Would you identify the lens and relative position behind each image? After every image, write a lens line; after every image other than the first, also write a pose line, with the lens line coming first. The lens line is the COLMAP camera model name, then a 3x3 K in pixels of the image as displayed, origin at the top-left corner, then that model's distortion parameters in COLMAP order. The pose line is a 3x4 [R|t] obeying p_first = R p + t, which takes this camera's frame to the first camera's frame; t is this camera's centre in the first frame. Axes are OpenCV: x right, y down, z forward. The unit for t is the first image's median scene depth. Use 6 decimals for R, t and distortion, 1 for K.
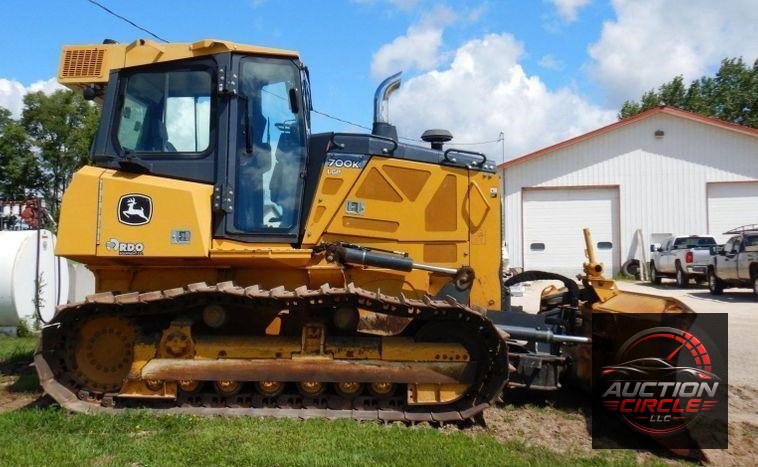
lens RADIAL K [[852.7, 0, 351.2], [0, 852.7, 234.4], [0, 0, 1]] dist [-0.046567, 0.009488]
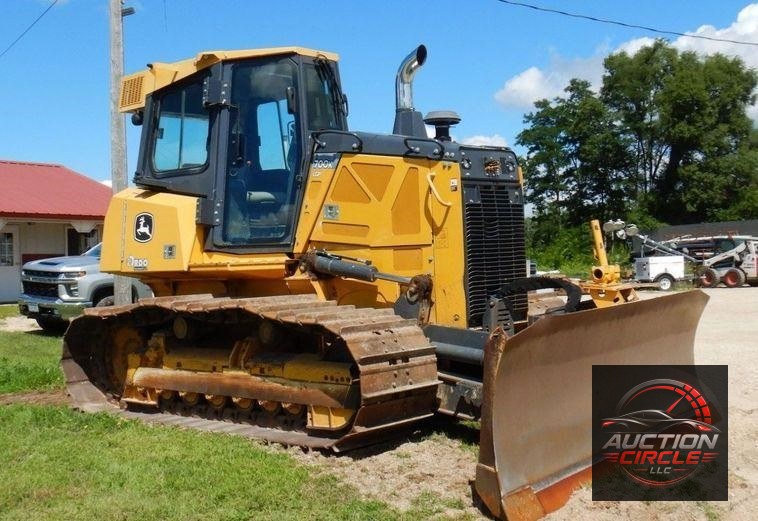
lens RADIAL K [[1048.9, 0, 378.7], [0, 1048.9, 284.9], [0, 0, 1]] dist [-0.108941, 0.022989]
pose [[0.780323, -0.009658, -0.625302, 0.773457], [0.052455, 0.997368, 0.050054, -0.007251], [0.623173, -0.071858, 0.778776, 0.157776]]
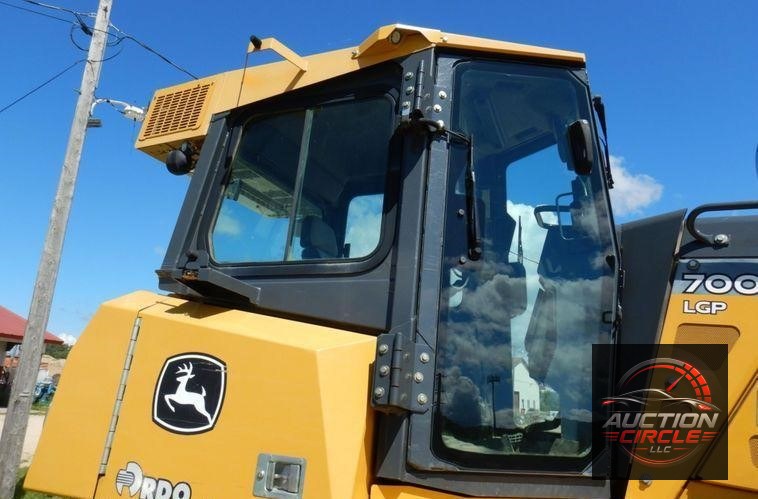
lens RADIAL K [[546.2, 0, 369.5], [0, 546.2, 251.0], [0, 0, 1]] dist [-0.000445, 0.001397]
pose [[0.936910, -0.035834, -0.347729, -0.077108], [-0.041896, 0.976052, -0.213466, -0.042127], [0.347051, 0.214567, 0.912971, 0.758156]]
